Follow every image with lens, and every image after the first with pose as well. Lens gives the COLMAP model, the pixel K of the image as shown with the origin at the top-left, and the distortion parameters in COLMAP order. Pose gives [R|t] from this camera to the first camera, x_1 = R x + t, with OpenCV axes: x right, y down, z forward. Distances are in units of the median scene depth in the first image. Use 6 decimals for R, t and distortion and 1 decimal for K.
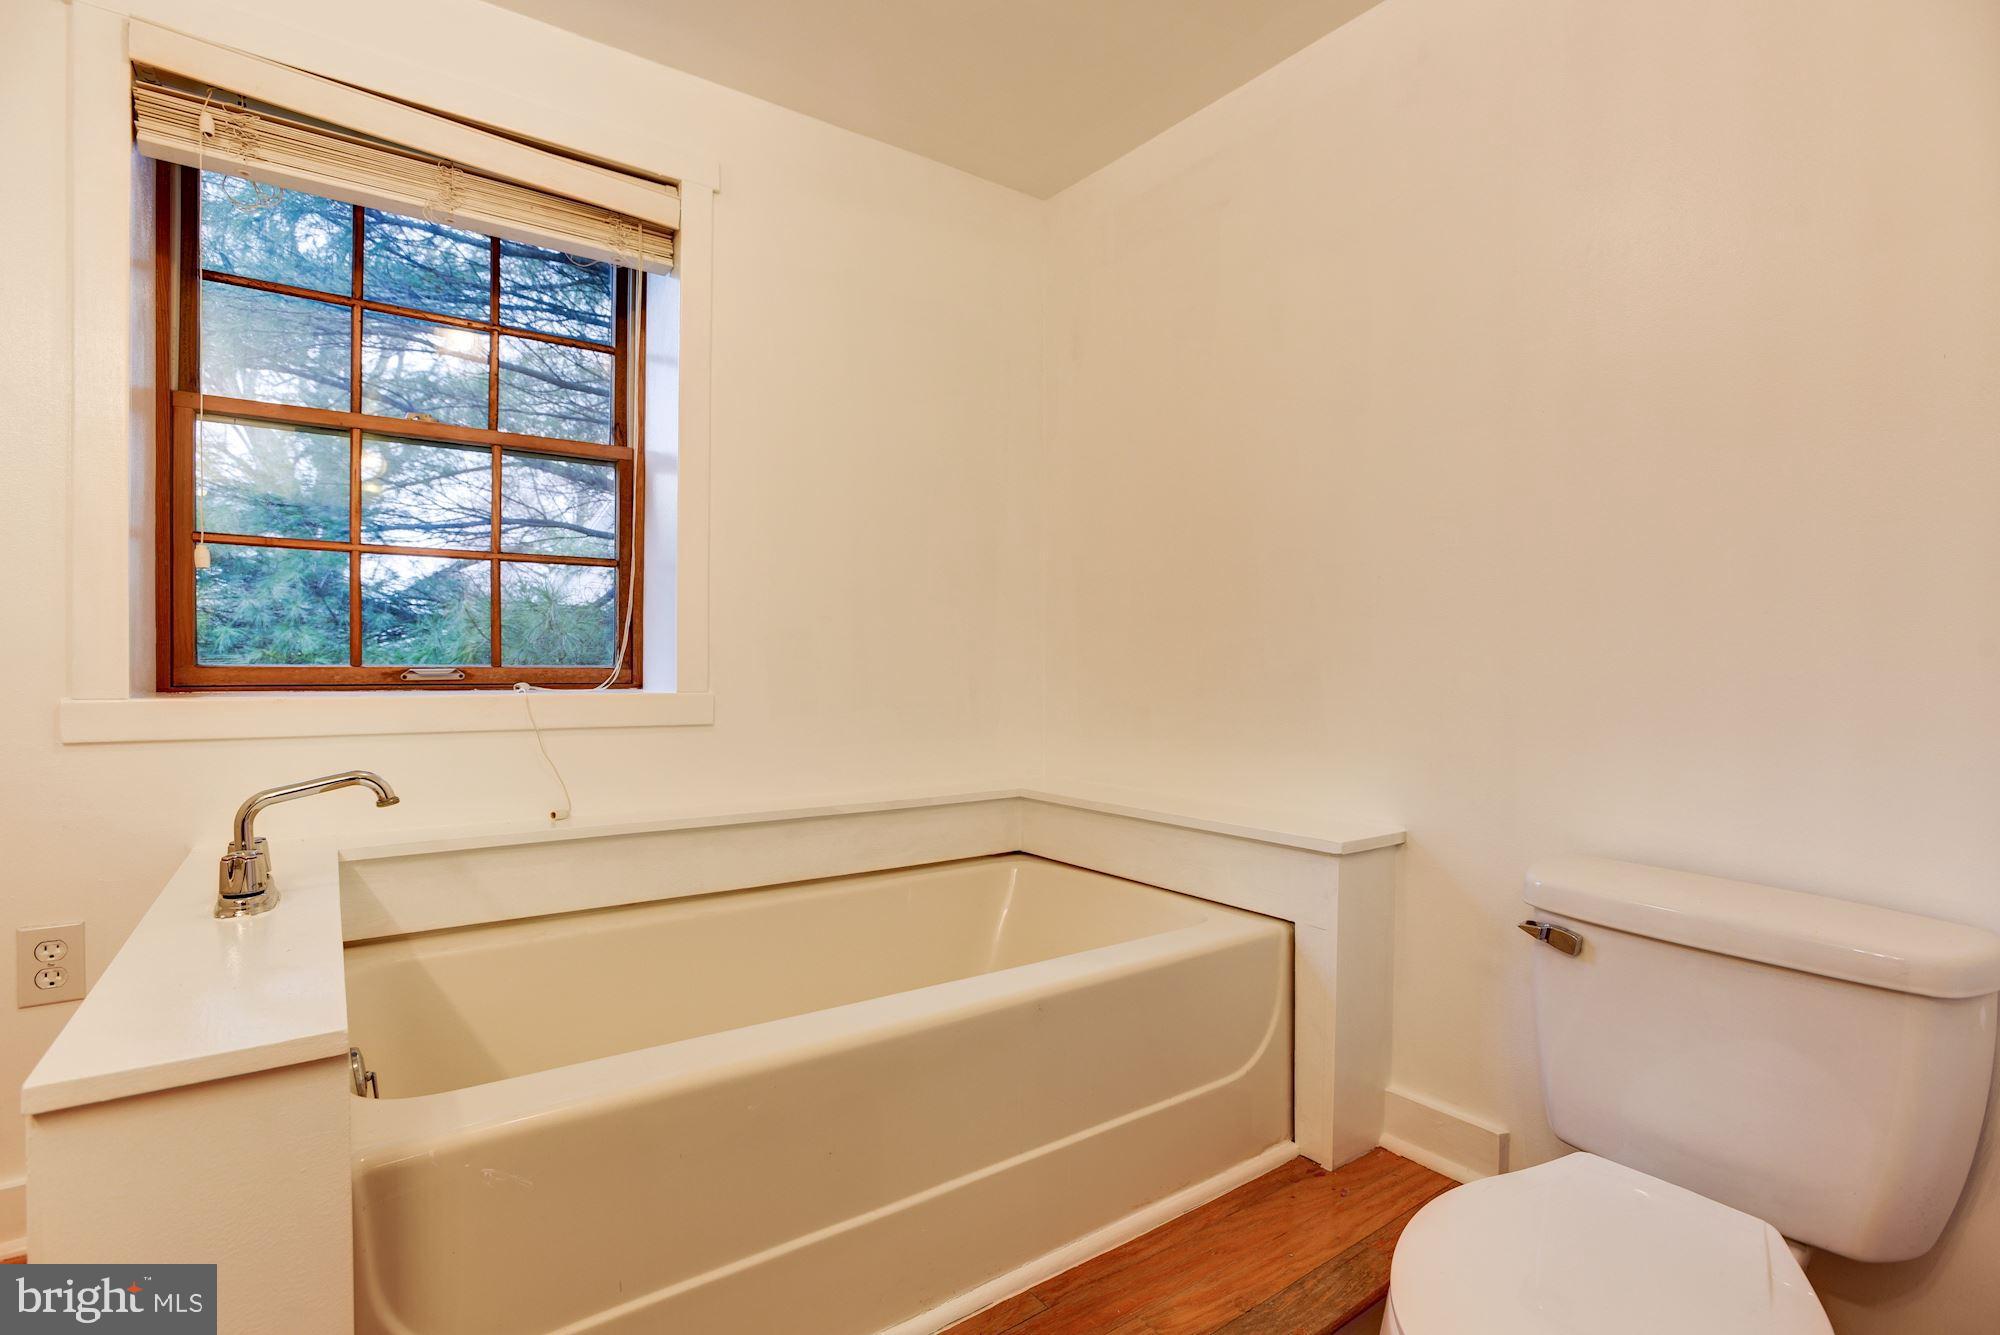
lens RADIAL K [[950.0, 0, 1001.6], [0, 950.0, 677.1], [0, 0, 1]] dist [-0.050972, 0.019346]
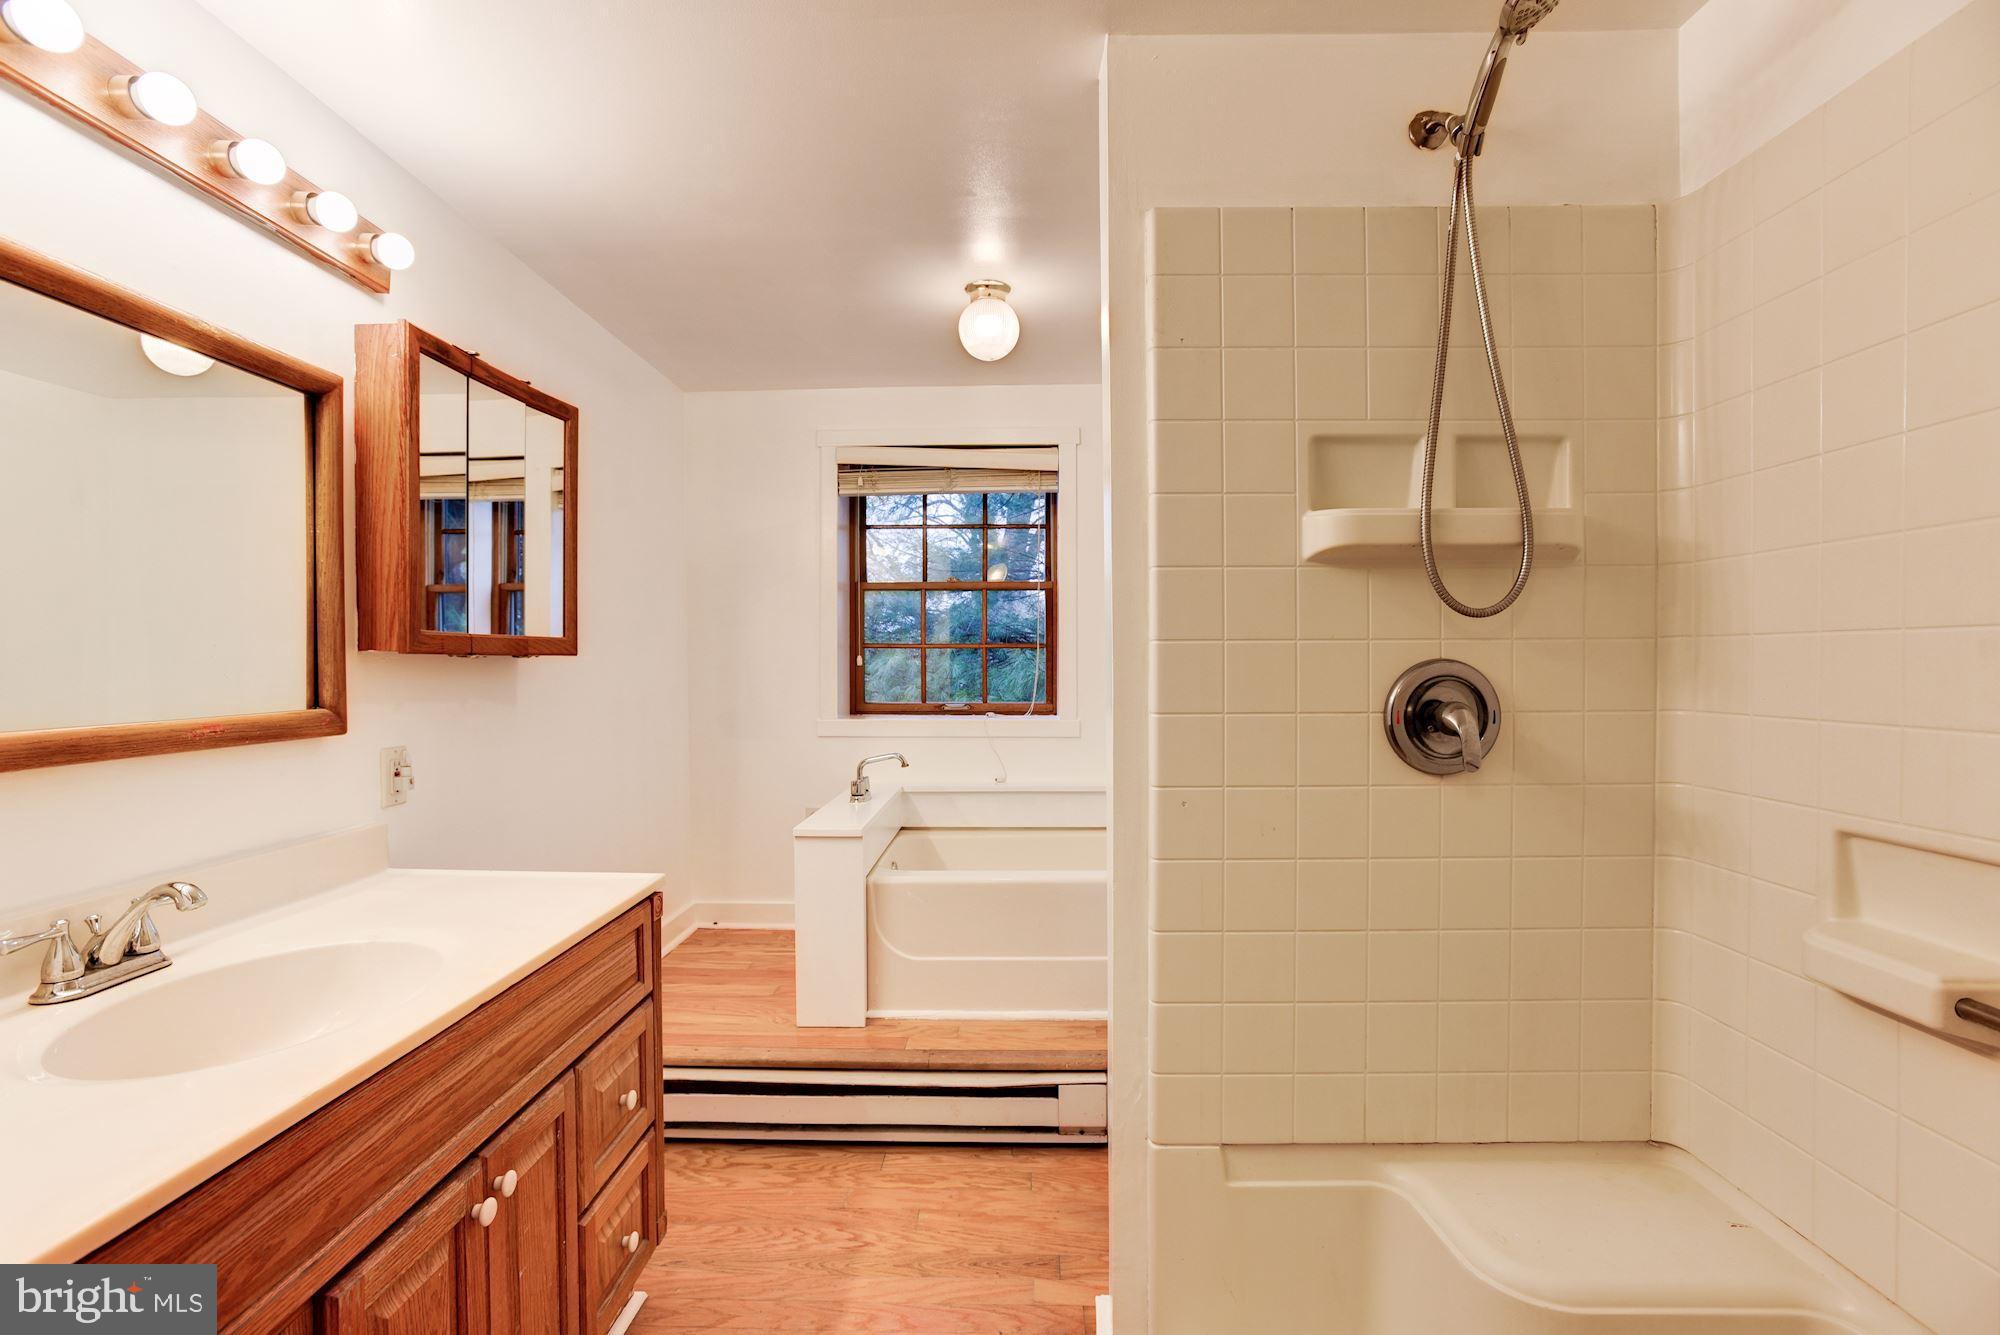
lens RADIAL K [[950.0, 0, 1001.8], [0, 950.0, 666.5], [0, 0, 1]] dist [-0.050972, 0.019346]
pose [[0.795763, -0.005346, -0.605584, 0.828060], [0.000549, 0.999967, -0.008106, -0.085228], [0.605608, 0.006117, 0.795740, -0.665807]]
